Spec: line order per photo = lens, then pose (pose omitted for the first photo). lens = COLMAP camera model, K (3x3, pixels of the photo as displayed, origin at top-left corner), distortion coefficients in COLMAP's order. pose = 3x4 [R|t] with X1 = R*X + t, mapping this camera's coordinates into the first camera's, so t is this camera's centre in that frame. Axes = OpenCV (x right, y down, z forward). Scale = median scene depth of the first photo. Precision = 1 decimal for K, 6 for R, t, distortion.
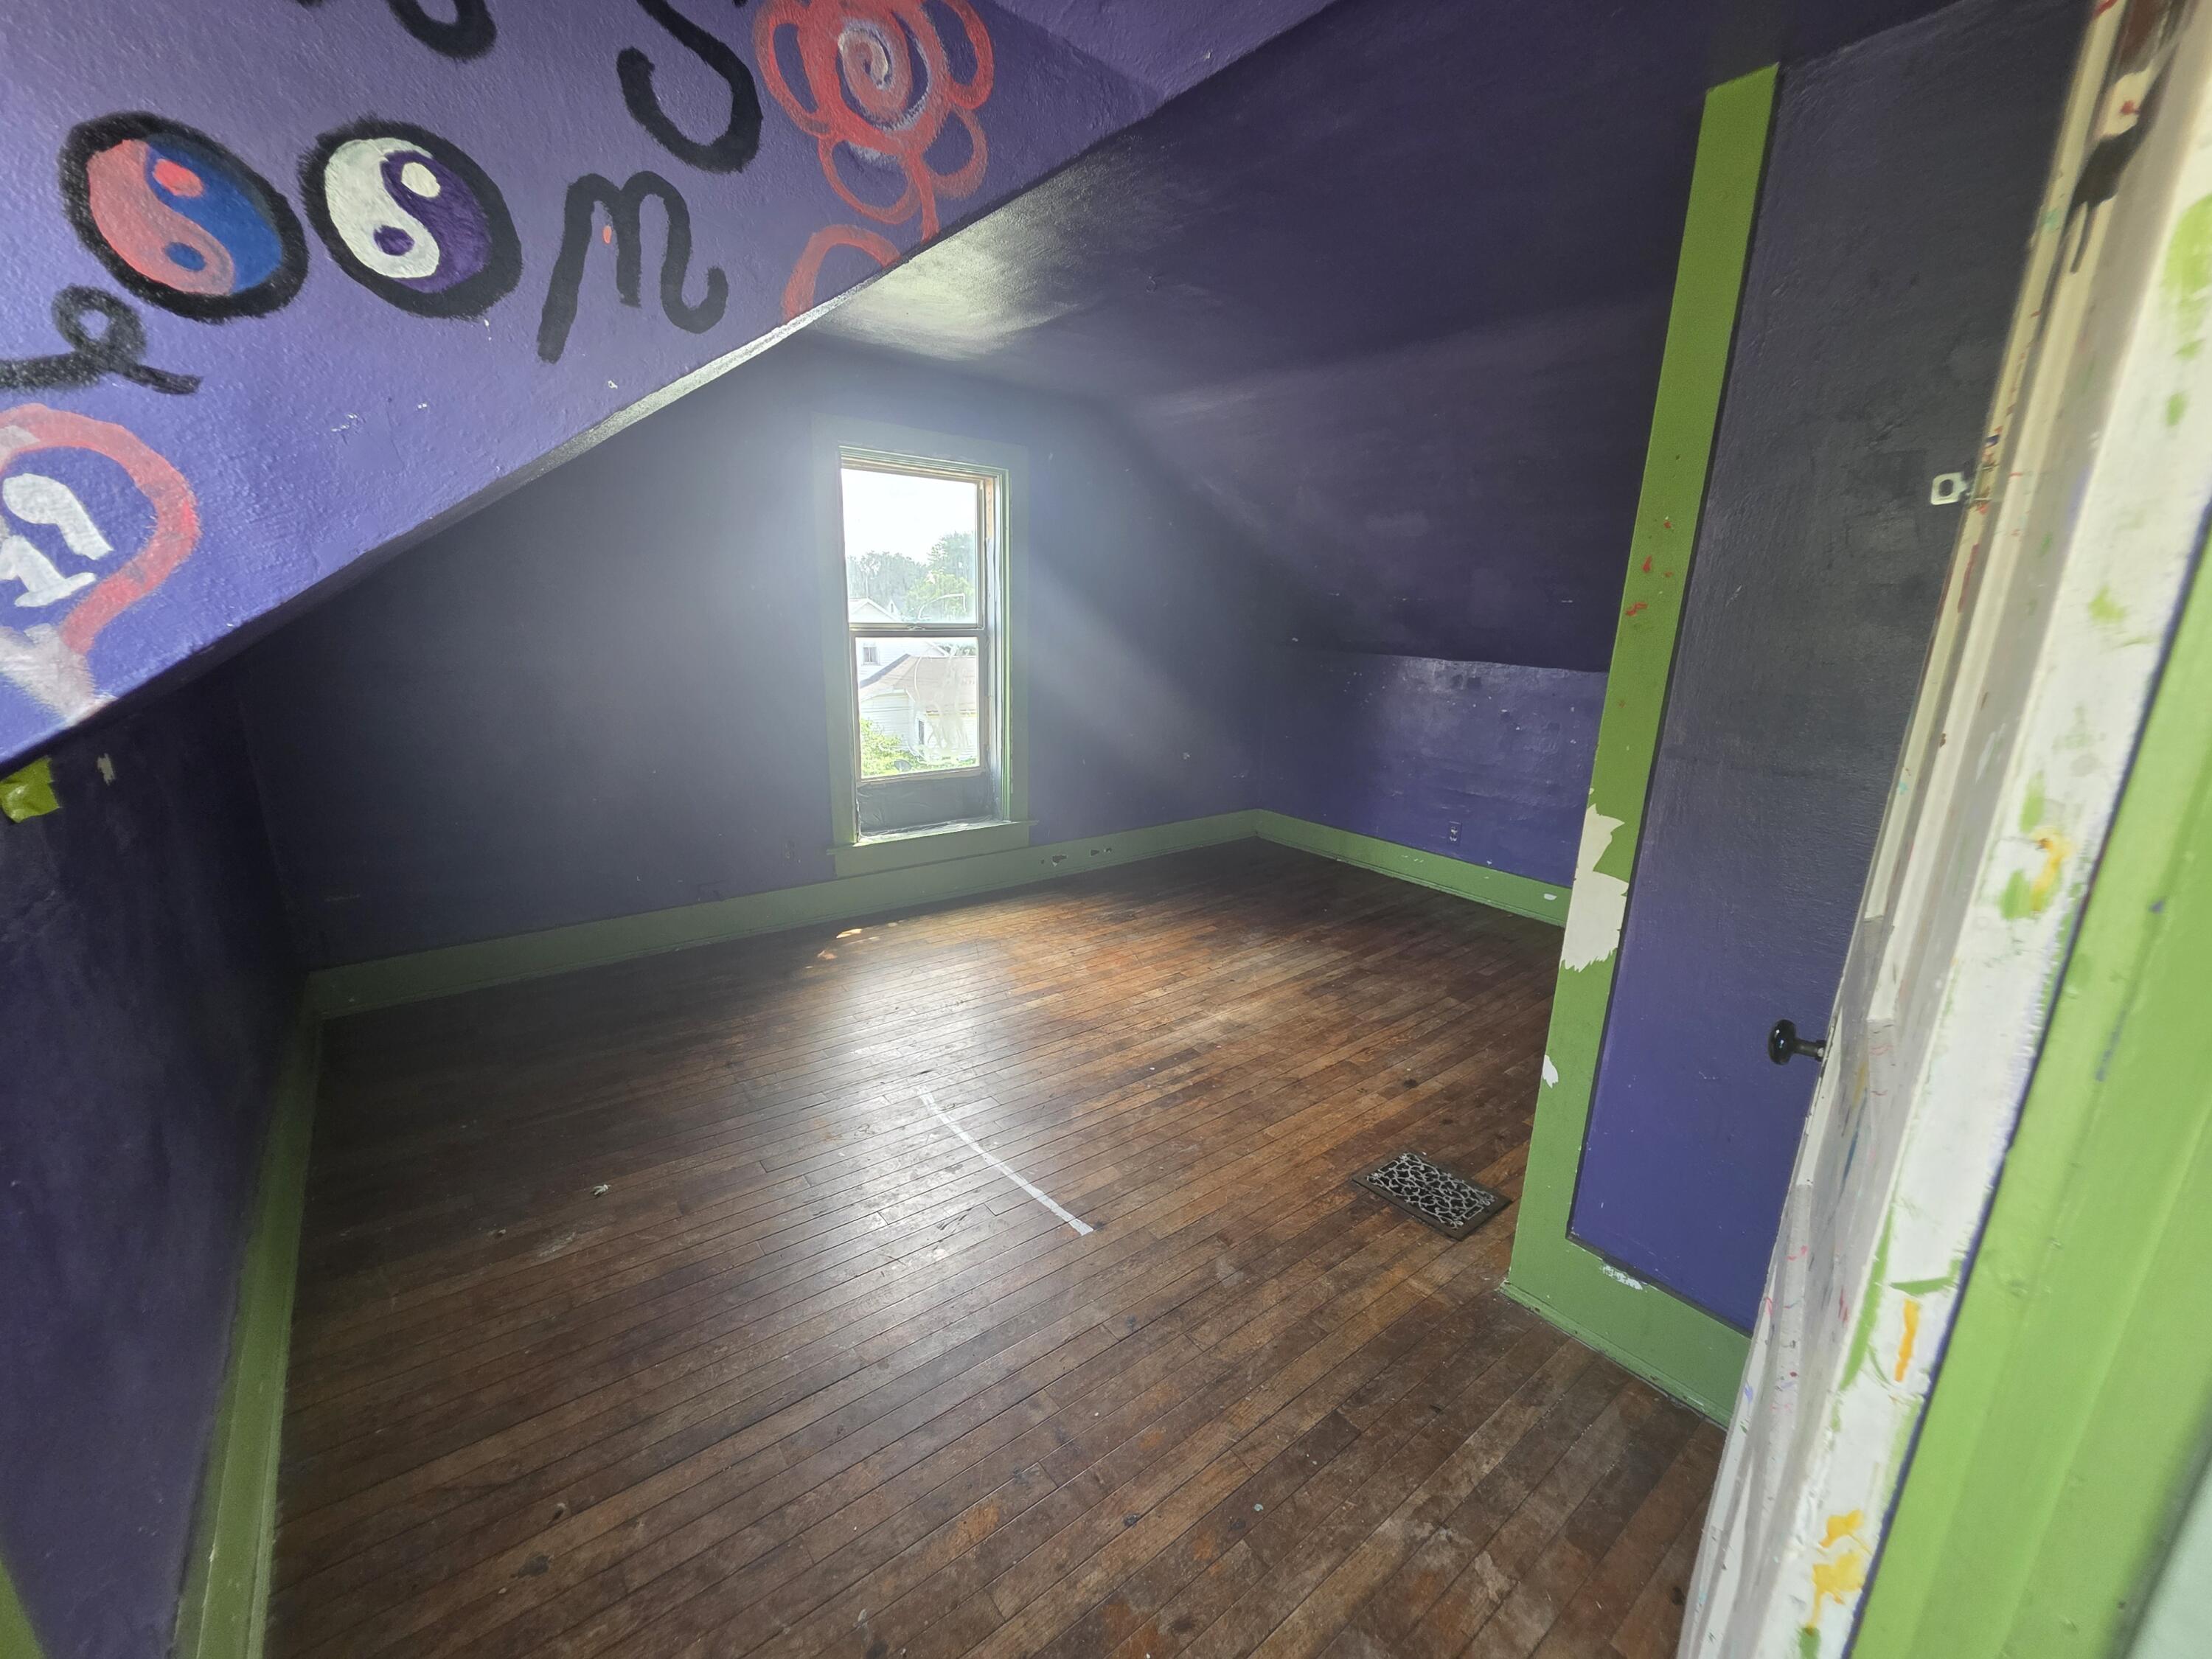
lens RADIAL K [[892.1, 0, 1106.5], [0, 892.1, 832.6], [0, 0, 1]] dist [0.003293, -0.000567]
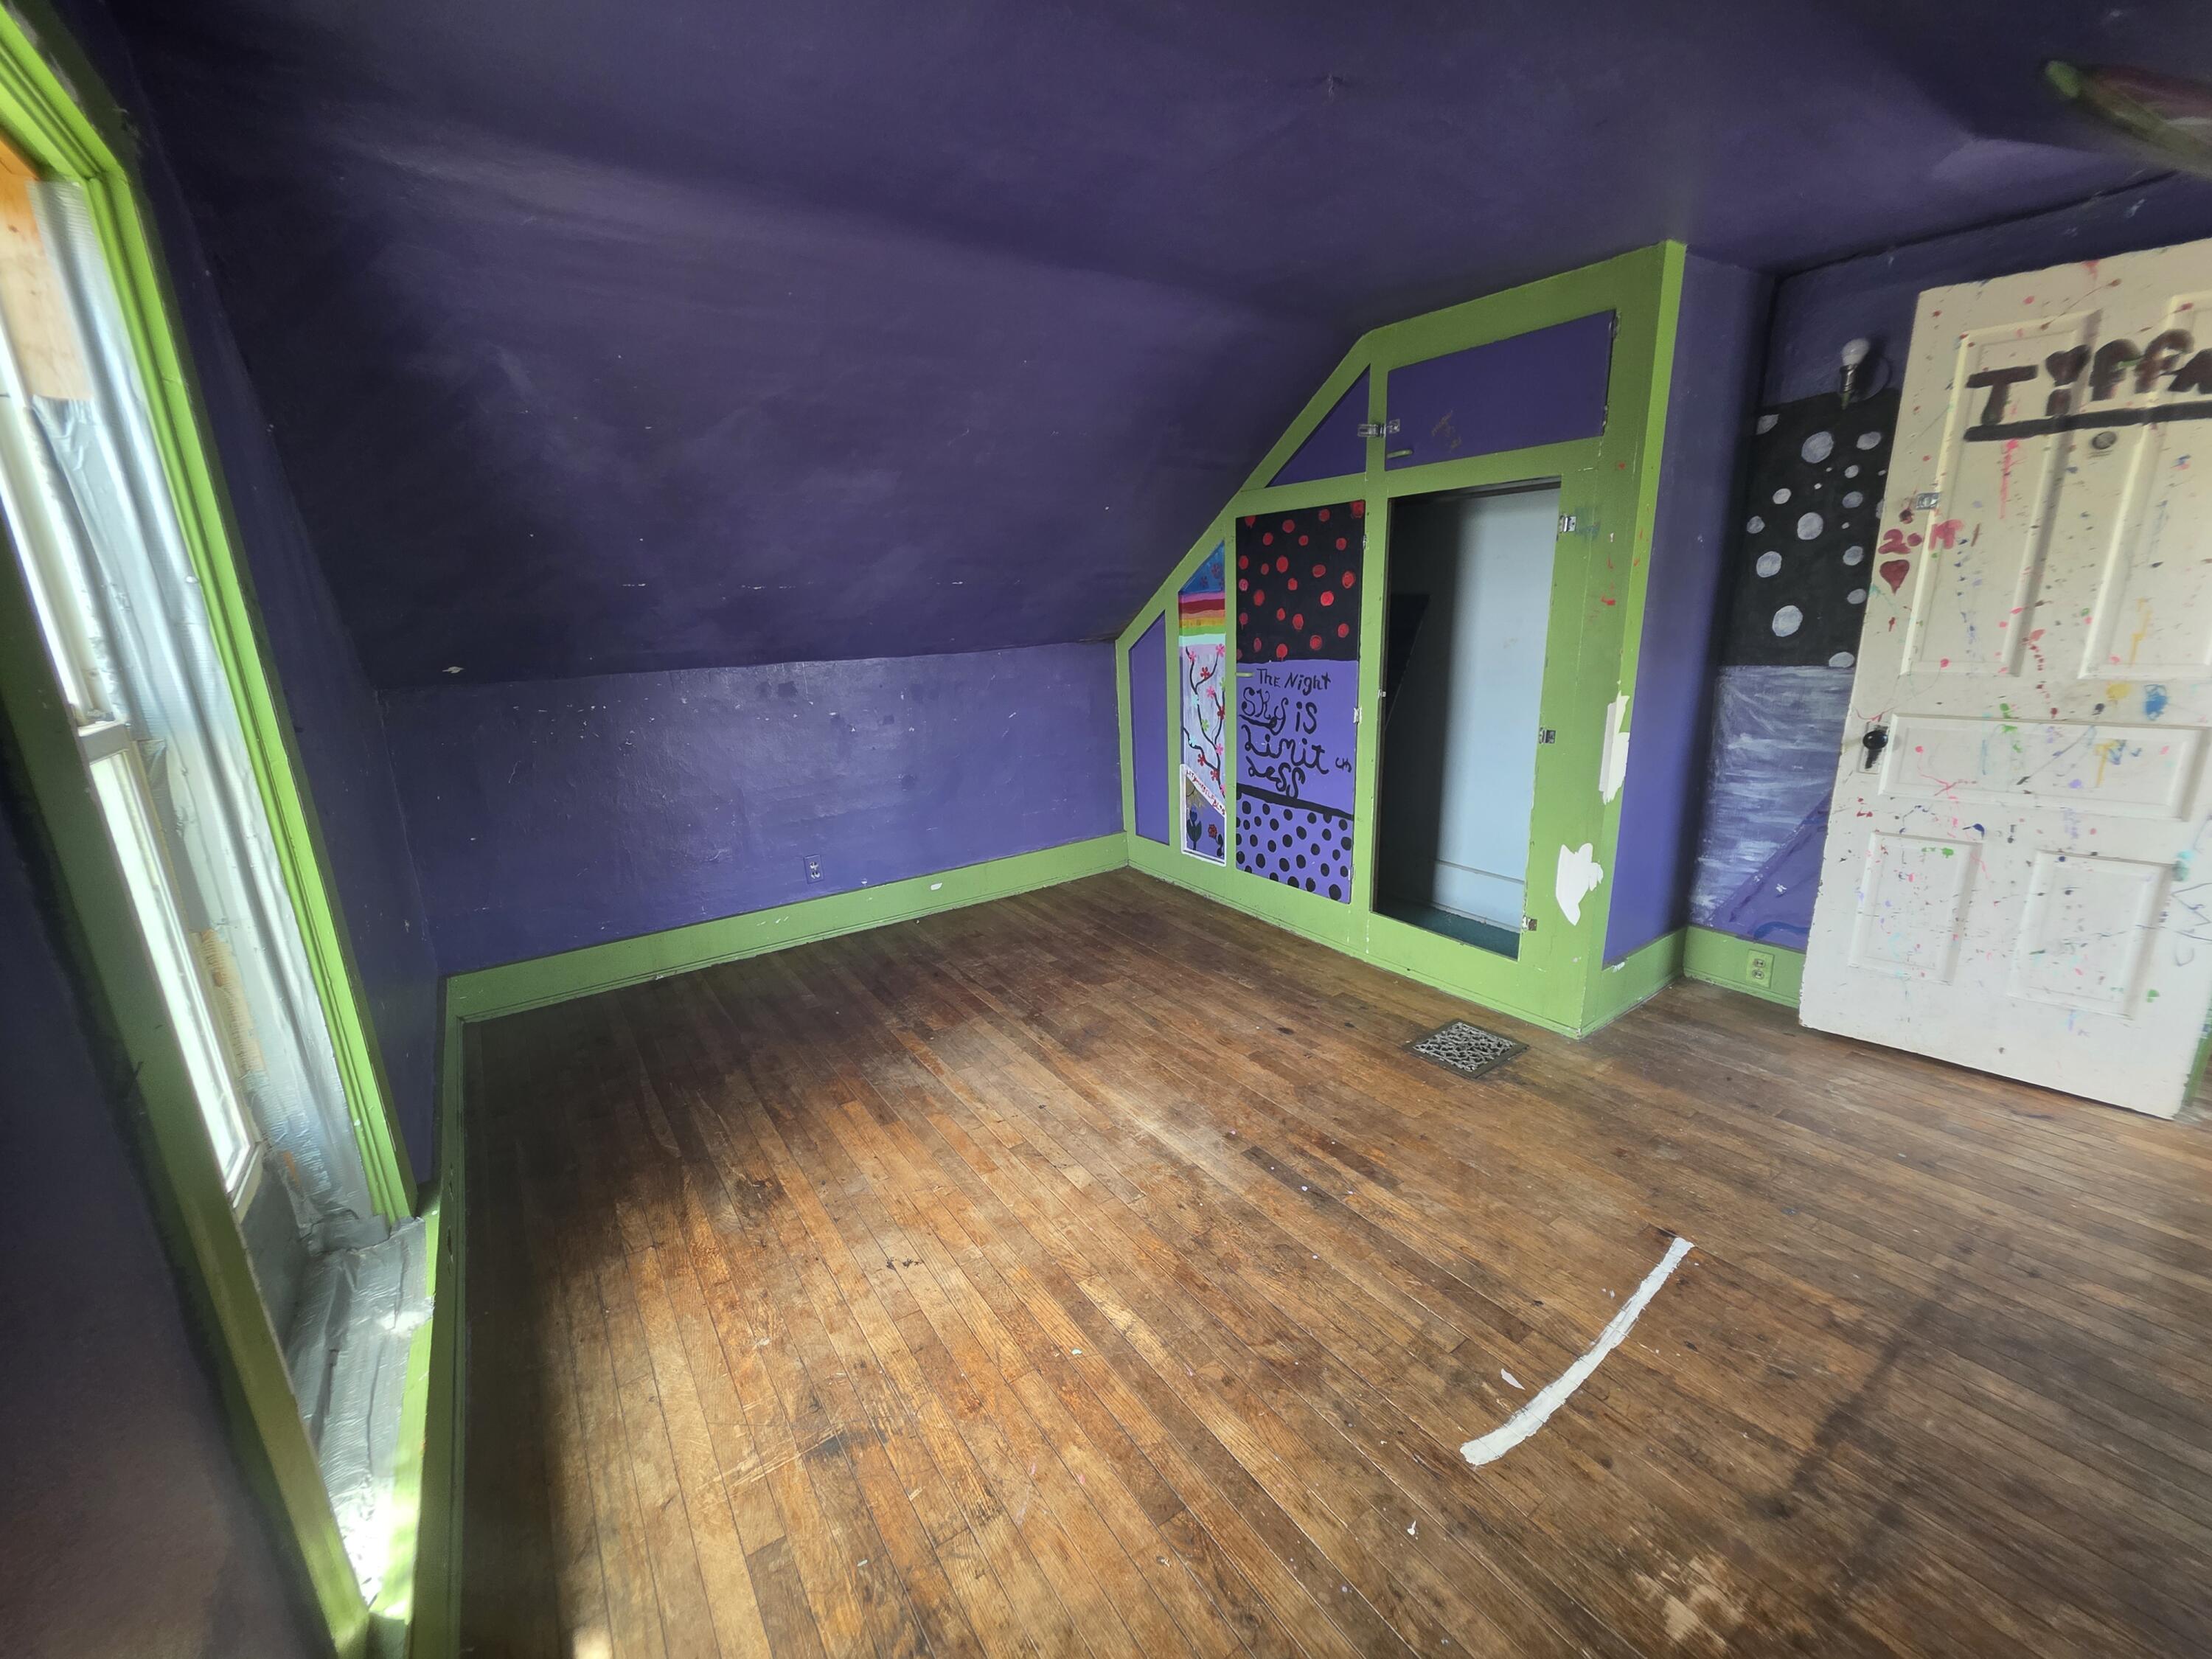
lens RADIAL K [[892.1, 0, 1109.5], [0, 892.1, 832.2], [0, 0, 1]] dist [0.003293, -0.000567]
pose [[0.053604, -0.279830, 0.958552, -0.476536], [0.286266, 0.923947, 0.253719, -0.203293], [-0.956650, 0.260800, 0.129633, 0.775970]]
